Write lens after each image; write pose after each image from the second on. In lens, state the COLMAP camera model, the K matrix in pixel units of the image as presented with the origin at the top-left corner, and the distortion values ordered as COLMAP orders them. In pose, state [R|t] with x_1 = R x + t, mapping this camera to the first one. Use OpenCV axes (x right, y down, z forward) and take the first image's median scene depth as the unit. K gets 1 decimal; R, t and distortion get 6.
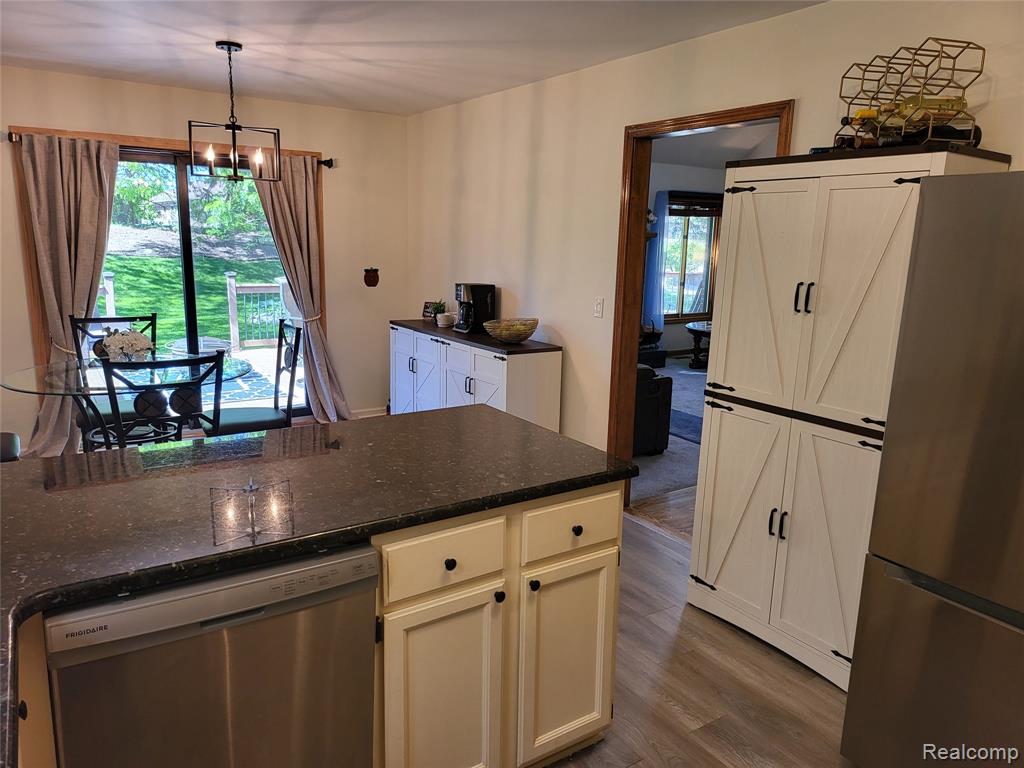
lens RADIAL K [[713.0, 0, 523.9], [0, 713.0, 377.3], [0, 0, 1]] dist [0.075218, -0.080515]
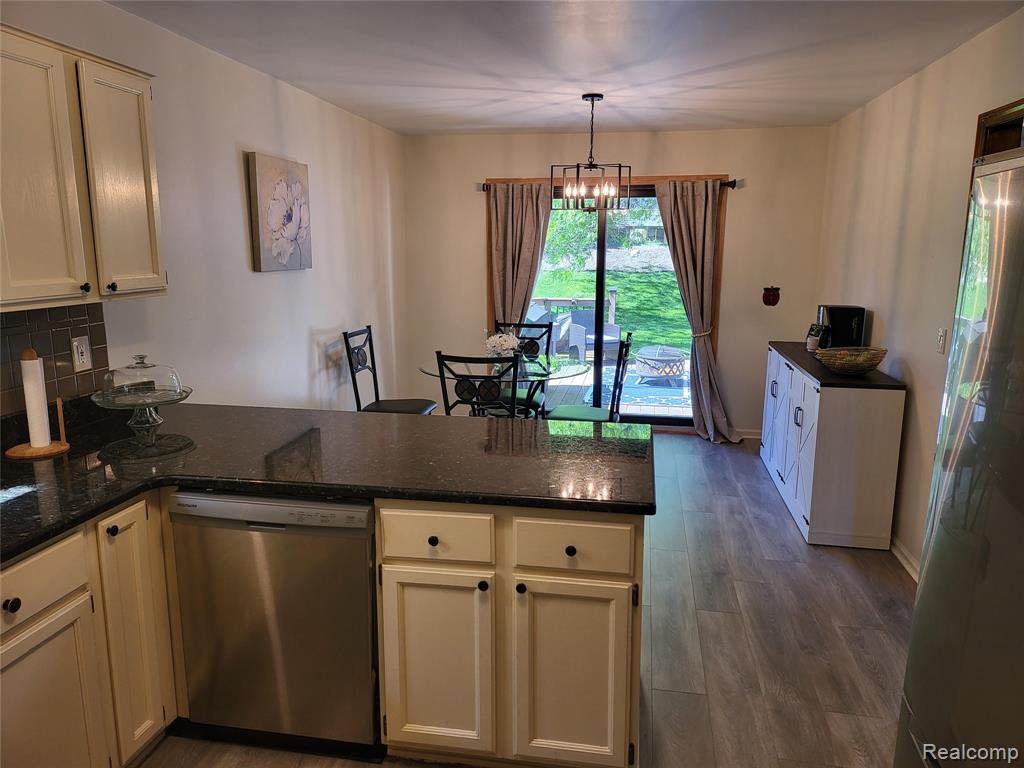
lens RADIAL K [[713.0, 0, 523.9], [0, 713.0, 377.3], [0, 0, 1]] dist [0.075218, -0.080515]
pose [[0.720375, 0.105072, -0.685580, 0.456379], [-0.119422, 0.992486, 0.026625, -0.031978], [0.683227, 0.062693, 0.727510, 0.133335]]
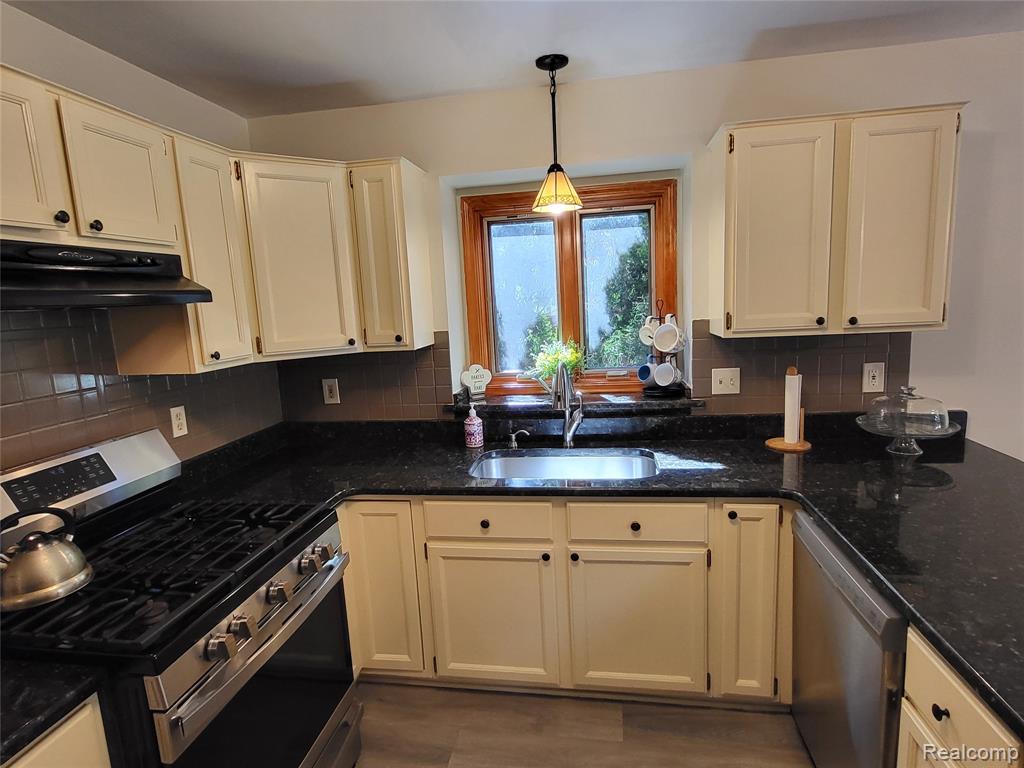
lens RADIAL K [[555.9, 0, 509.7], [0, 555.9, 389.0], [0, 0, 1]] dist [0.003604, -0.000792]
pose [[-0.691745, 0.124600, -0.711311, 0.362095], [-0.107376, 0.956306, 0.271938, -0.116347], [0.714114, 0.264489, -0.648141, 0.562876]]
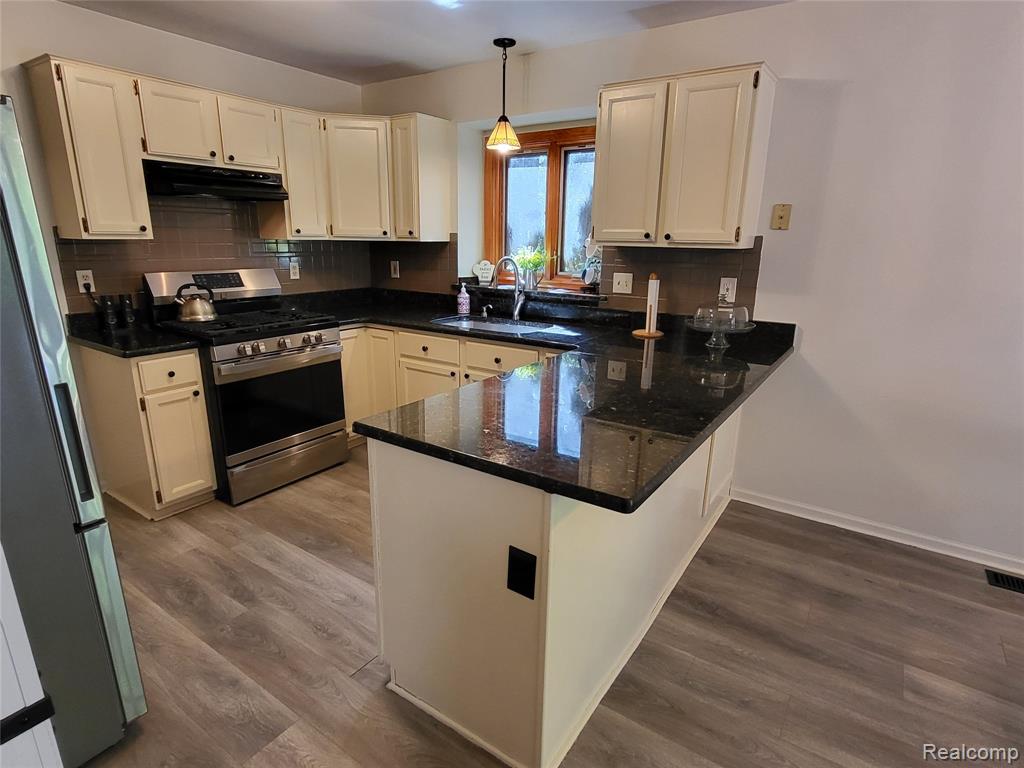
lens RADIAL K [[555.4, 0, 511.5], [0, 555.4, 389.2], [0, 0, 1]] dist [0.003376, -0.002168]
pose [[-0.931078, 0.058631, -0.360078, 0.158974], [-0.107895, 0.898595, 0.425308, -0.191900], [0.348501, 0.434845, -0.830336, 1.181541]]
